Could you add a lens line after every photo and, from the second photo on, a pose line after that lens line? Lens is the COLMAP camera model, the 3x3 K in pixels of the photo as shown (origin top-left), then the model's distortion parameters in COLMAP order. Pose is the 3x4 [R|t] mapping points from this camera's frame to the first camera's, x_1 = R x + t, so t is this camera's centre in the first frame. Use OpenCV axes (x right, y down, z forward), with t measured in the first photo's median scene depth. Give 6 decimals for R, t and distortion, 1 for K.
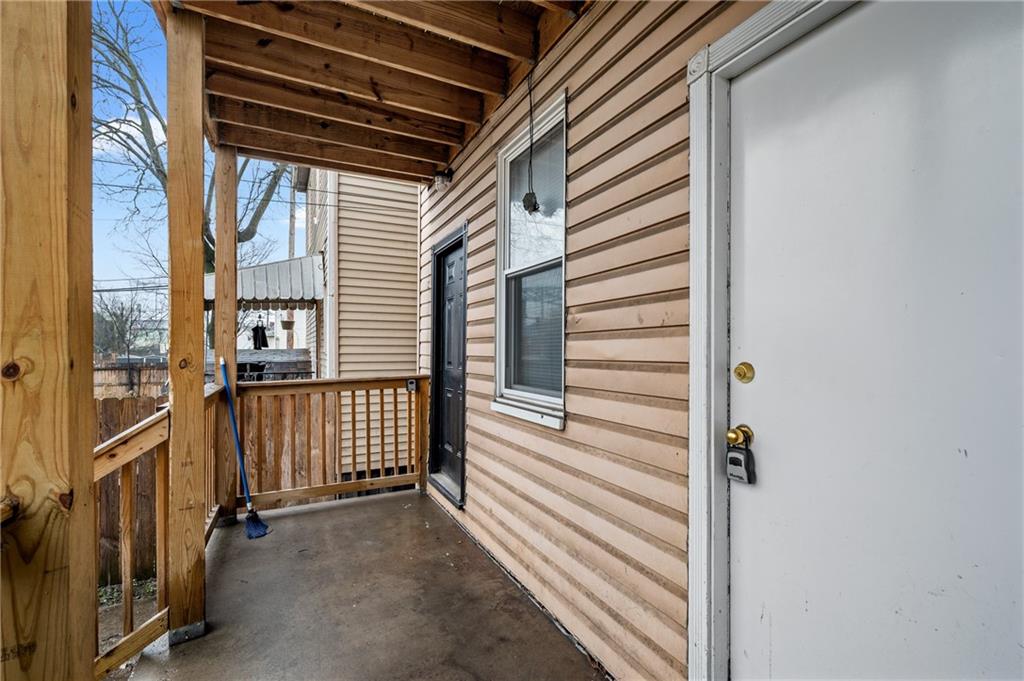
lens RADIAL K [[463.4, 0, 513.4], [0, 463.4, 346.1], [0, 0, 1]] dist [-0.000577, 0.000336]
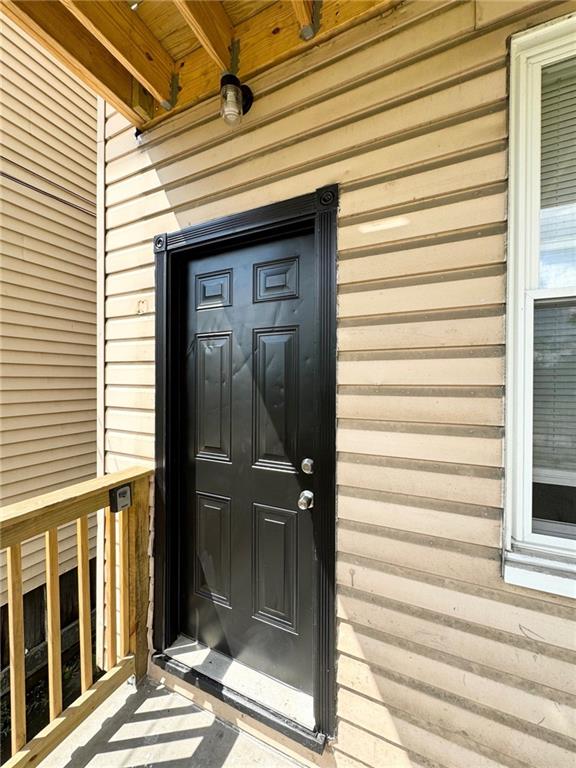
lens RADIAL K [[308.6, 0, 288.1], [0, 308.6, 385.3], [0, 0, 1]] dist [-0.002817, 0.000088]
pose [[0.781702, -0.010024, 0.623571, -0.355322], [-0.003598, 0.999782, 0.020582, -0.059735], [-0.623641, -0.018333, 0.781496, 0.770037]]
